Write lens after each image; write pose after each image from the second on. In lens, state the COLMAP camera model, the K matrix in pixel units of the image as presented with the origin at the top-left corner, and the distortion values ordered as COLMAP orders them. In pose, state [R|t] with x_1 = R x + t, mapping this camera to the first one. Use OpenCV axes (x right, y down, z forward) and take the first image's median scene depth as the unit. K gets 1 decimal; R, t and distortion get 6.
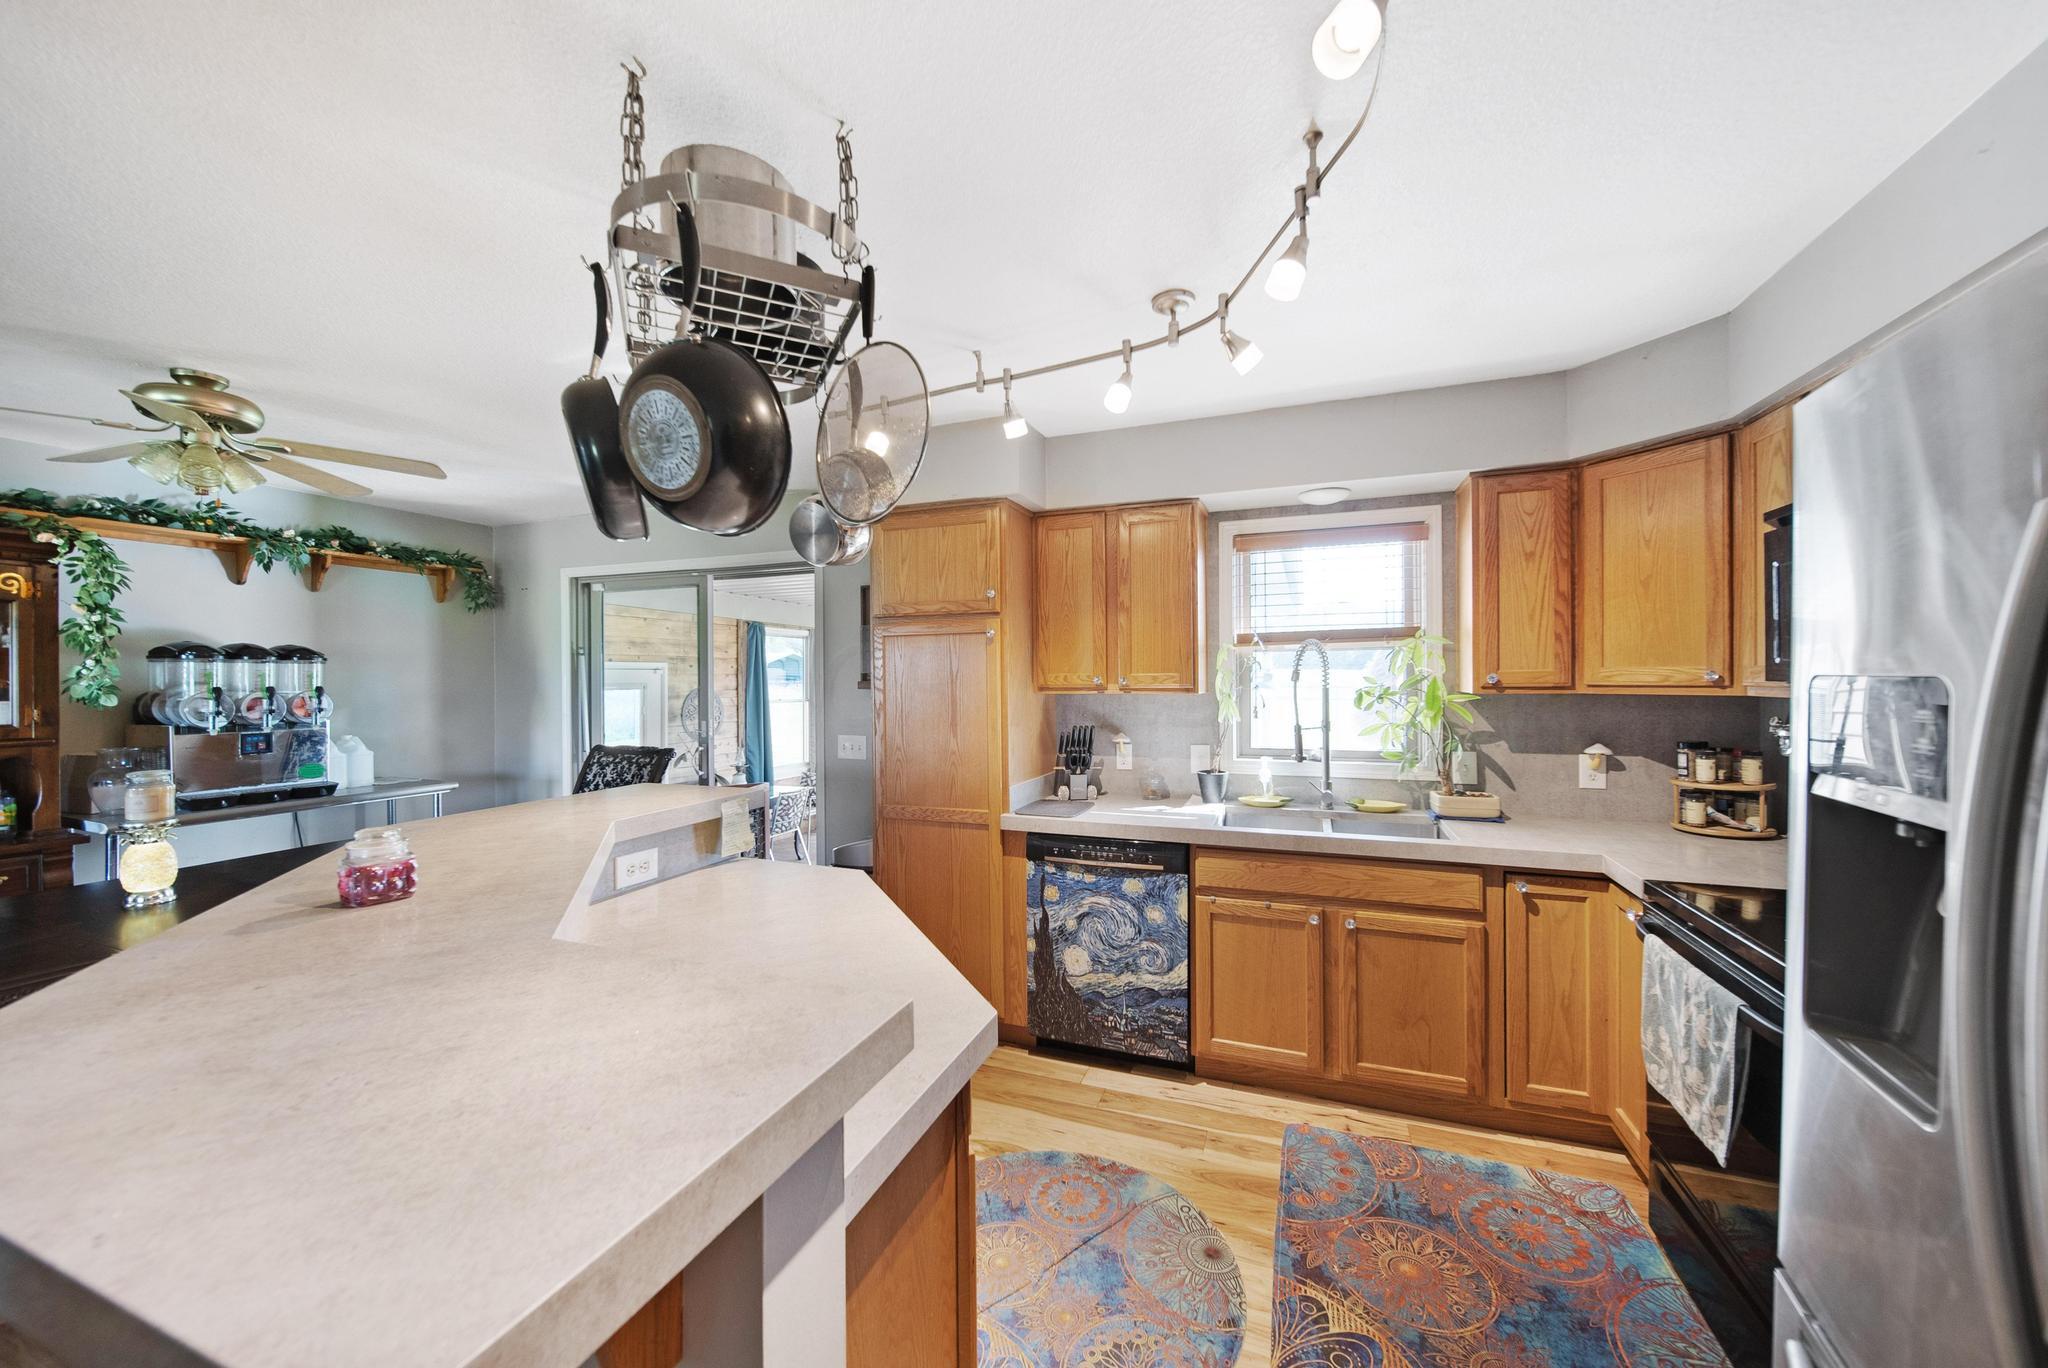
lens RADIAL K [[758.6, 0, 1019.3], [0, 758.6, 675.8], [0, 0, 1]] dist [0.000164, -0.000407]
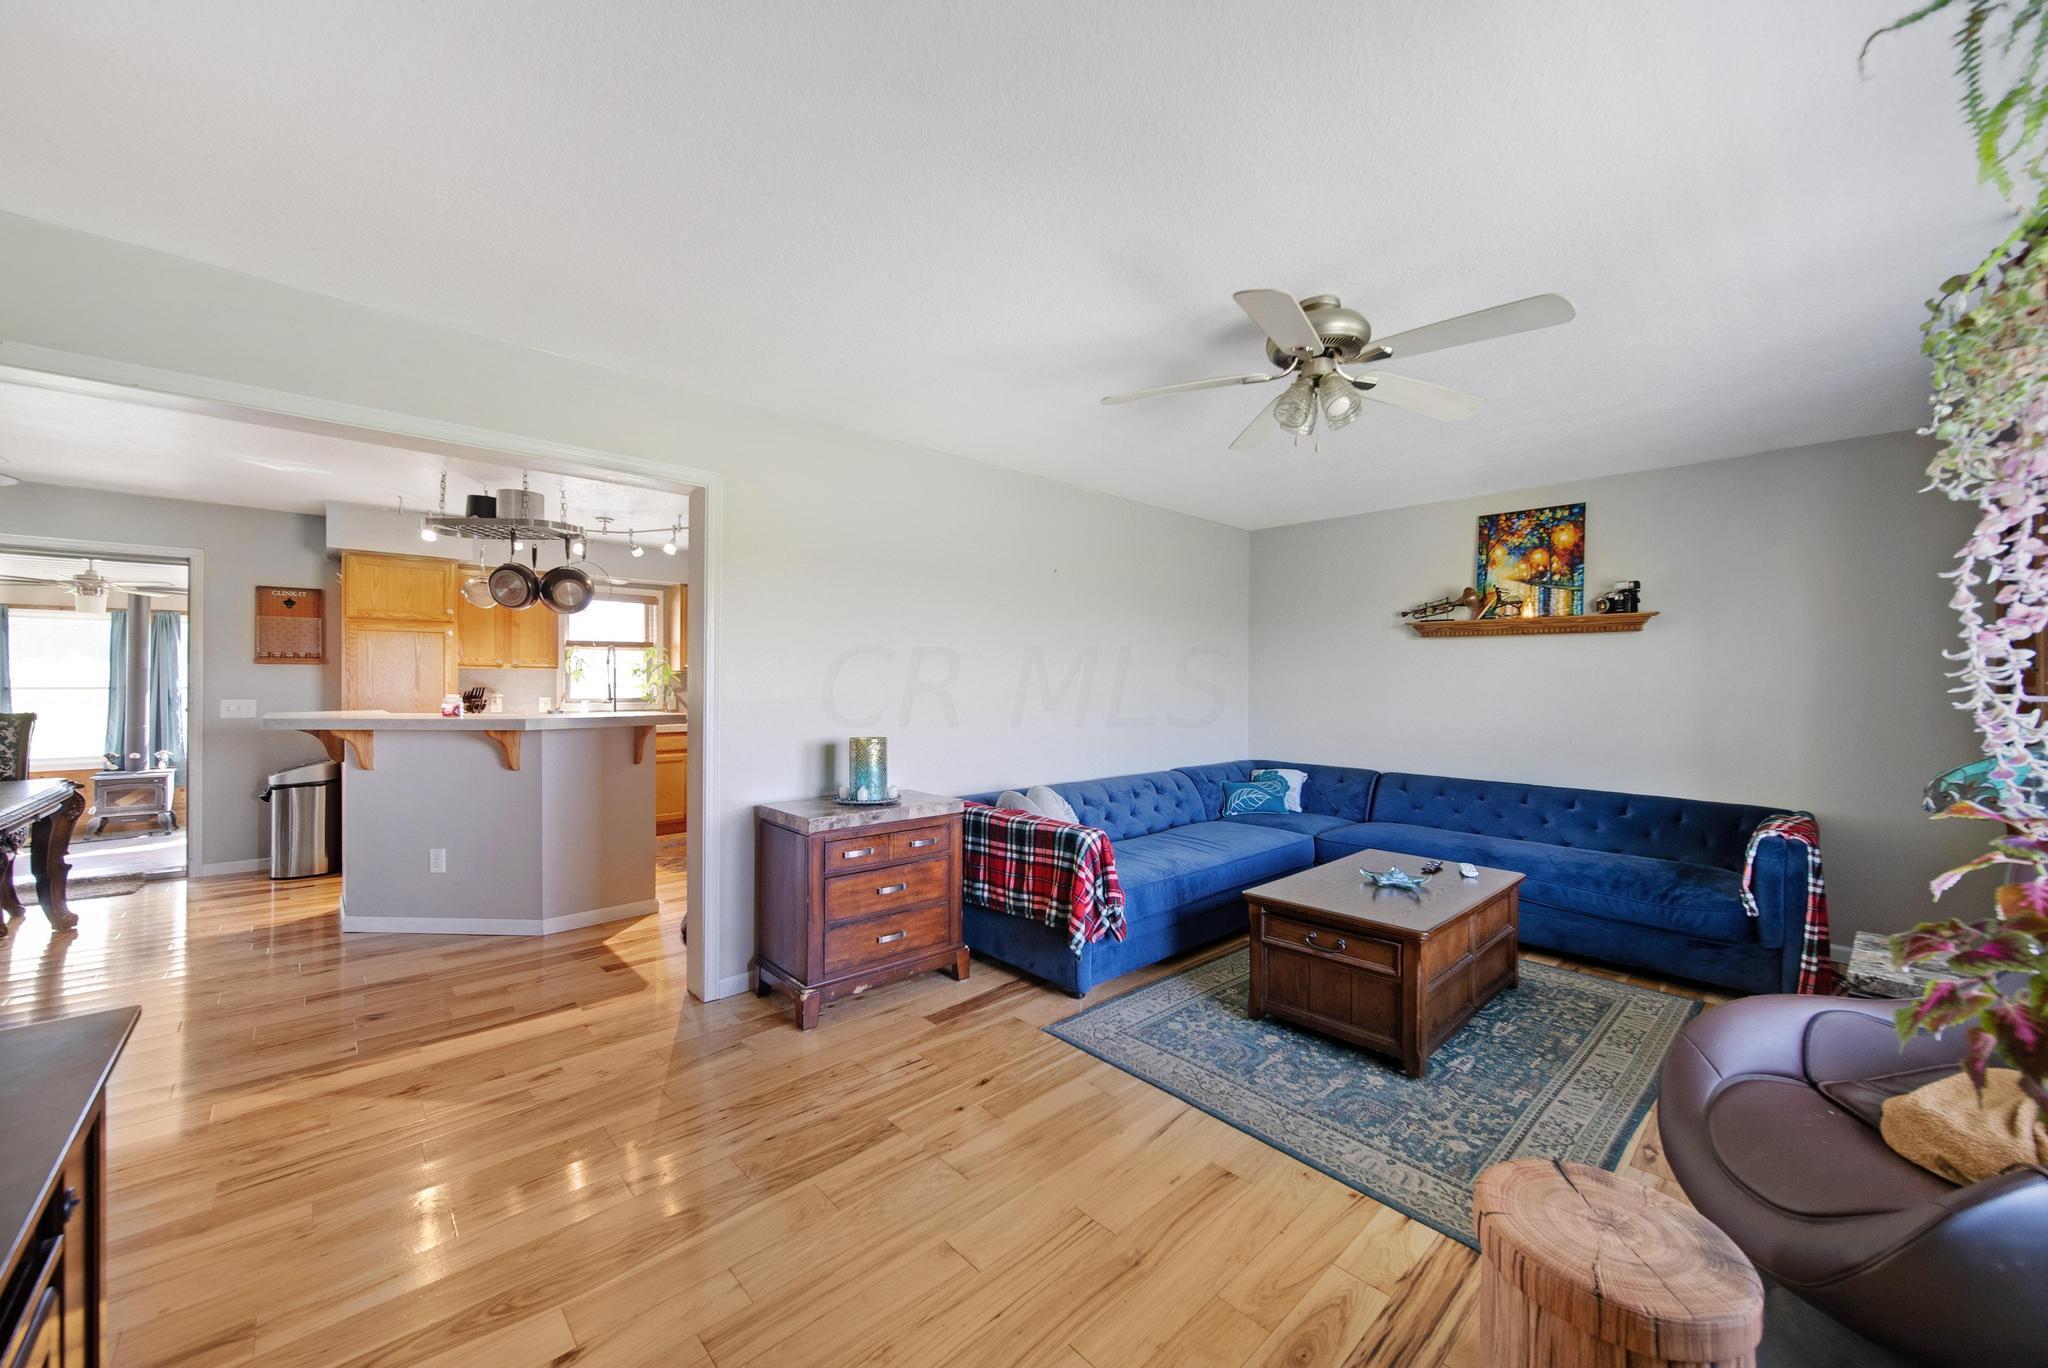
lens RADIAL K [[758.6, 0, 1024.0], [0, 758.6, 689.5], [0, 0, 1]] dist [0.000164, -0.000407]
pose [[0.434827, -0.001965, 0.900512, -1.268493], [-0.007903, 0.999951, 0.005998, 0.067599], [-0.900479, -0.009725, 0.434790, -1.224315]]
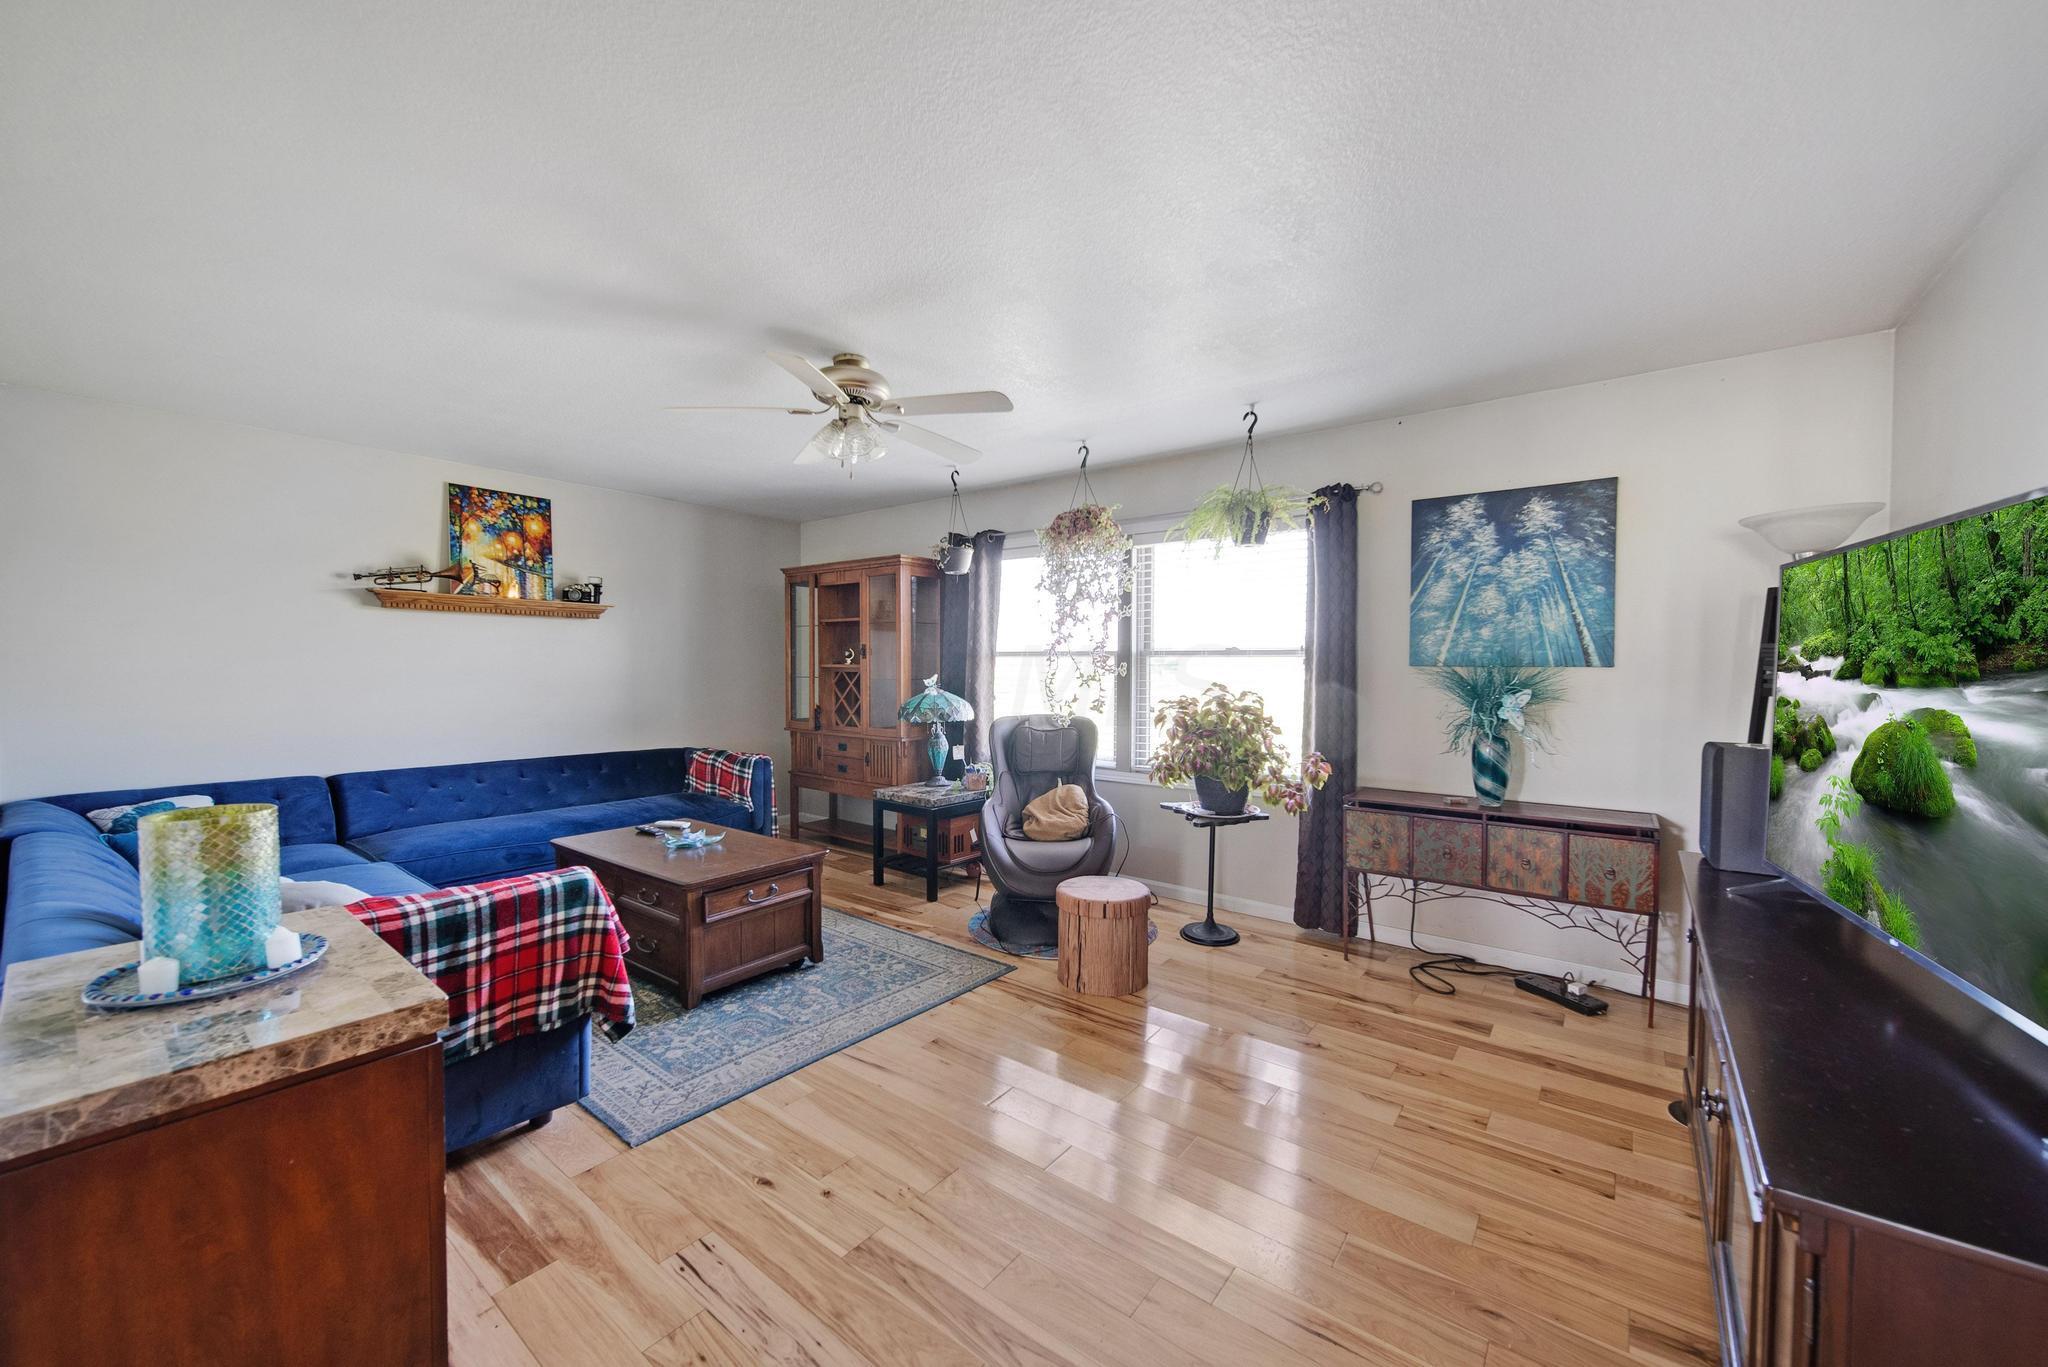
lens RADIAL K [[758.6, 0, 1022.2], [0, 758.6, 701.7], [0, 0, 1]] dist [0.000164, -0.000407]
pose [[-0.954290, -0.012562, 0.298619, -0.865462], [0.000684, 0.999022, 0.044209, 0.068522], [-0.298882, 0.042392, -0.953348, -0.106744]]
